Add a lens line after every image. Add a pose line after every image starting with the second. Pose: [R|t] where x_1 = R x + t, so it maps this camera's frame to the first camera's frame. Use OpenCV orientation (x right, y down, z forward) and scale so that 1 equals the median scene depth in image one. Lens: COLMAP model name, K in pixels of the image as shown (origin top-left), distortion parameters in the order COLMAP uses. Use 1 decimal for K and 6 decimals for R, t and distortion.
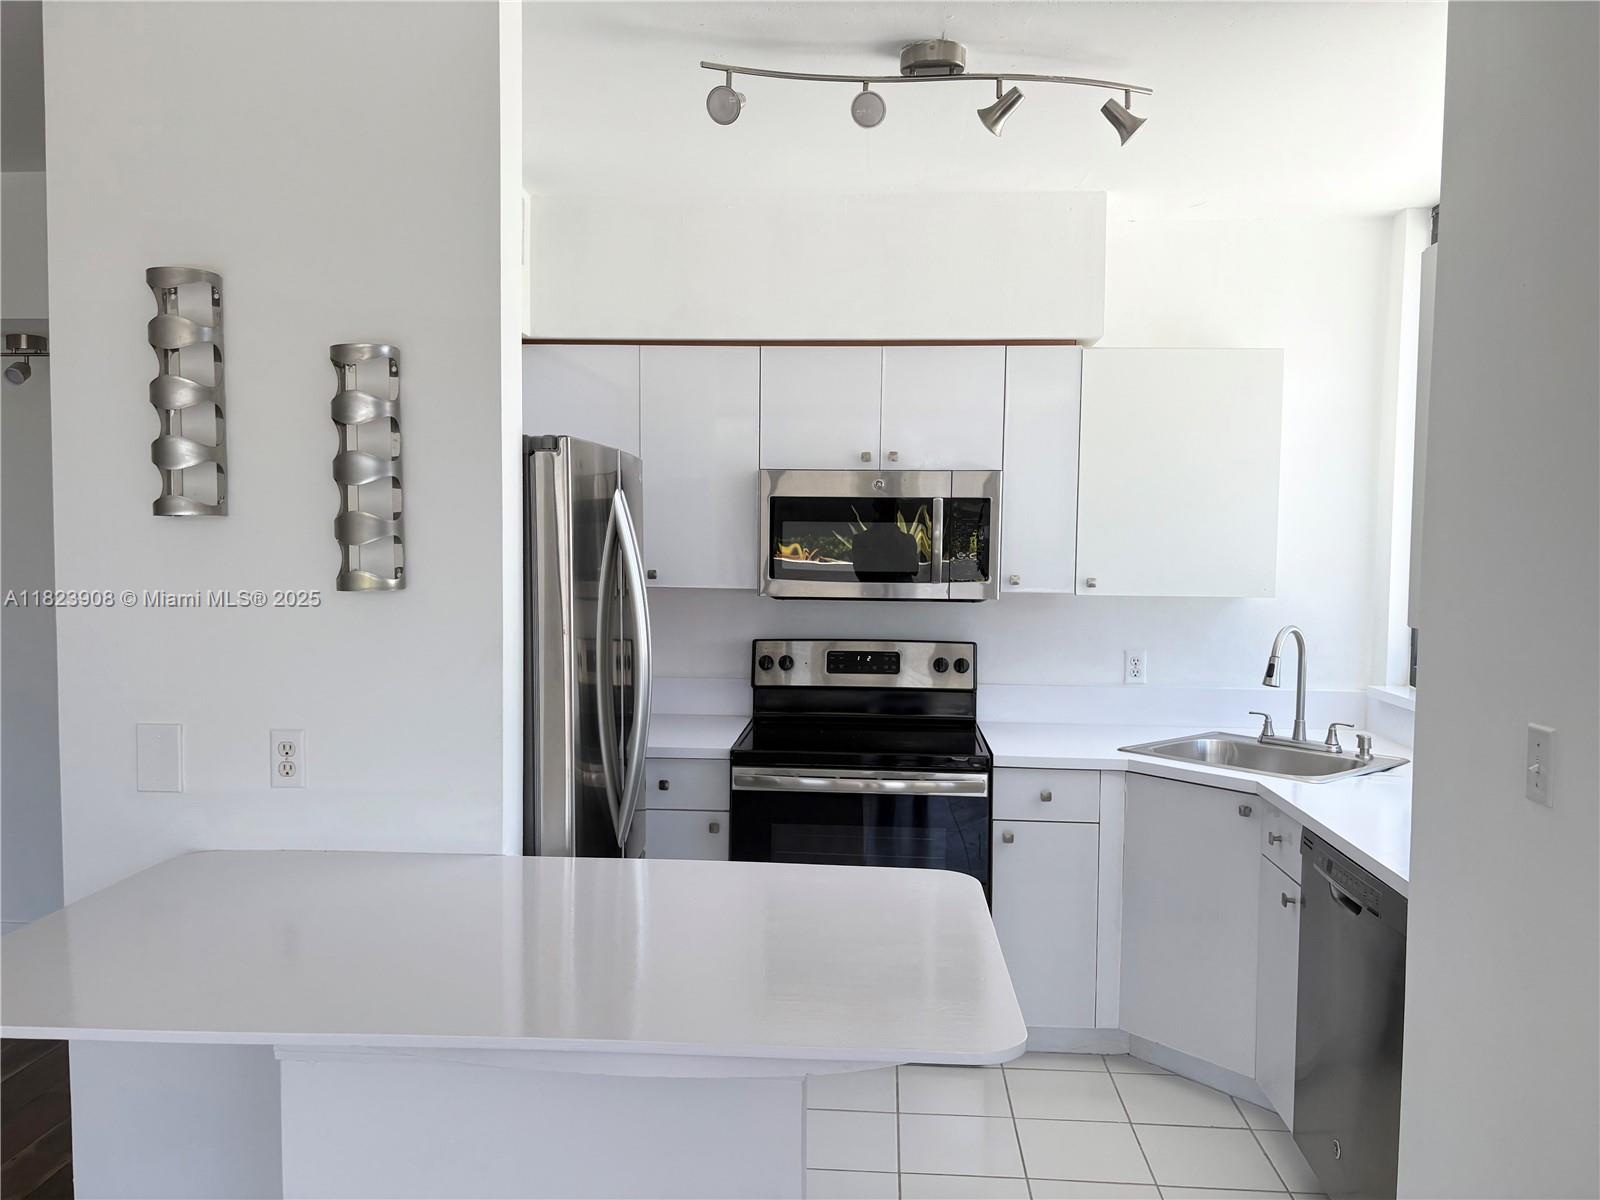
lens RADIAL K [[1213.0, 0, 801.7], [0, 1213.0, 605.6], [0, 0, 1]] dist [0.054855, -0.059205]
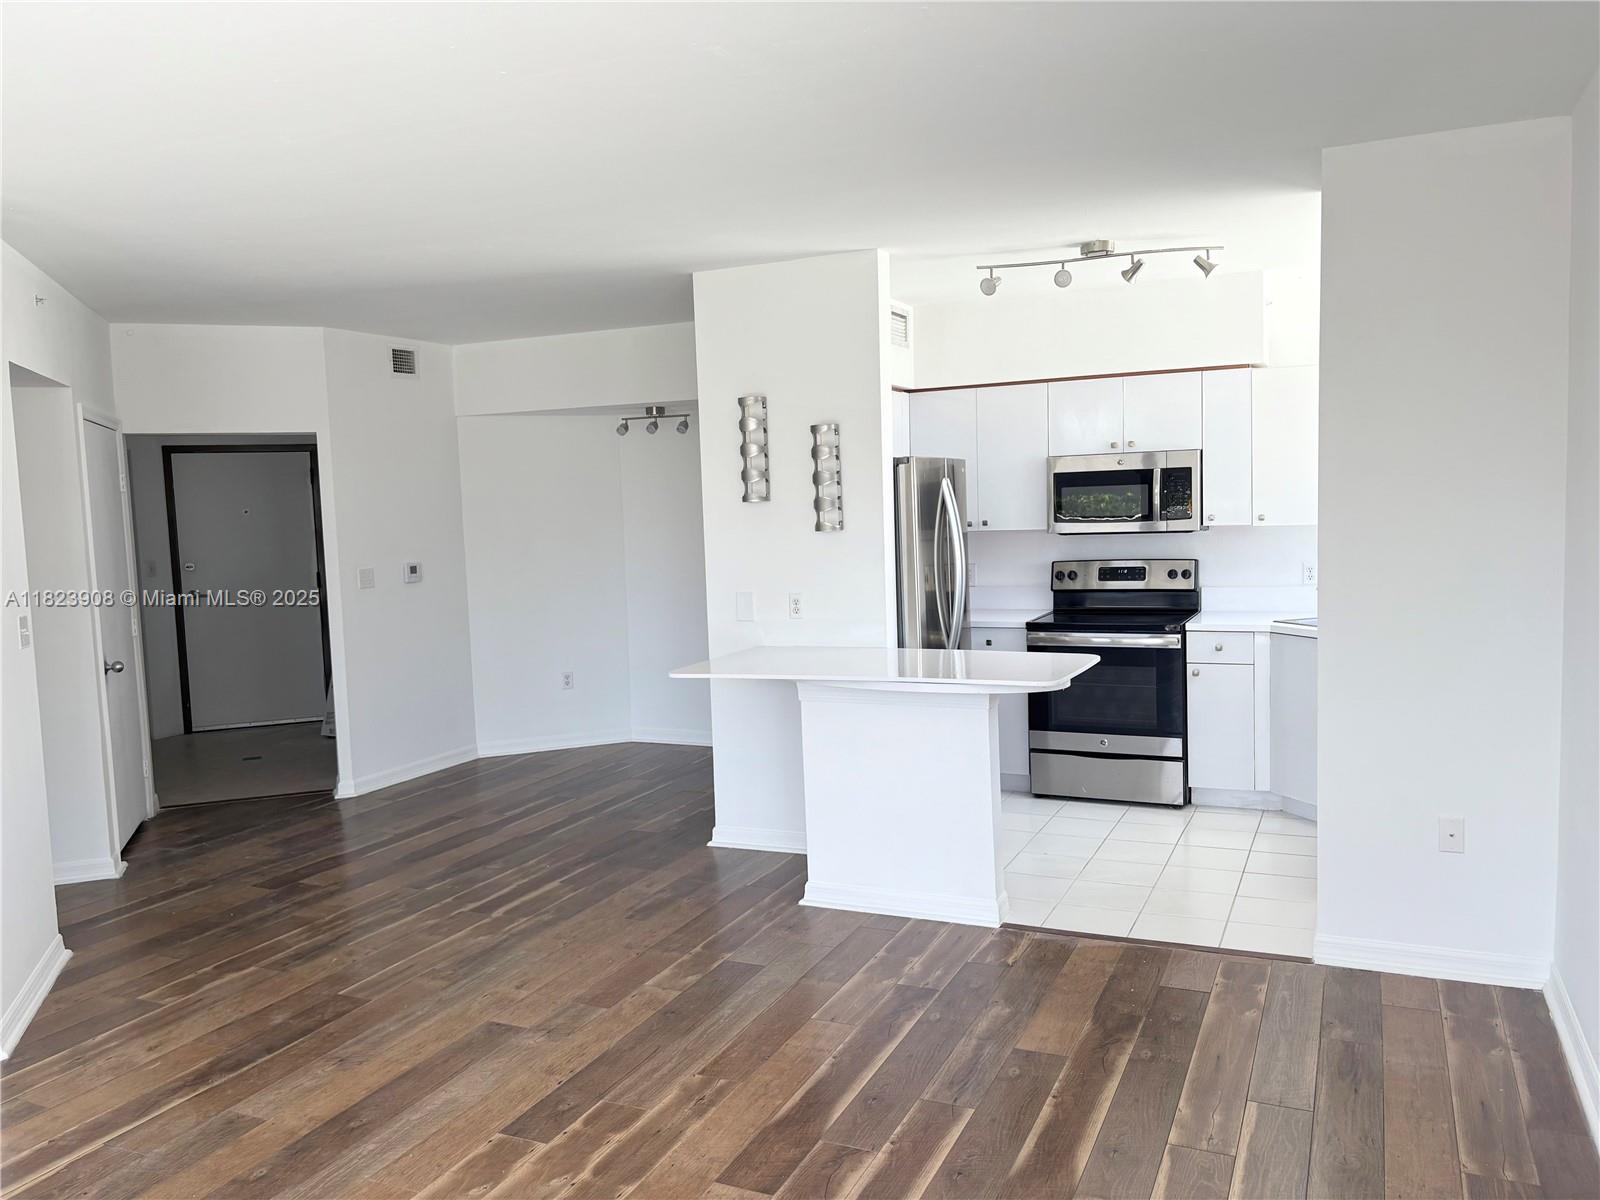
lens RADIAL K [[1213.0, 0, 801.7], [0, 1213.0, 605.6], [0, 0, 1]] dist [0.054855, -0.059205]
pose [[0.932191, -0.011765, -0.361777, 0.274085], [0.022449, 0.999427, 0.025344, 0.044863], [0.361271, -0.031747, 0.931920, -0.744452]]
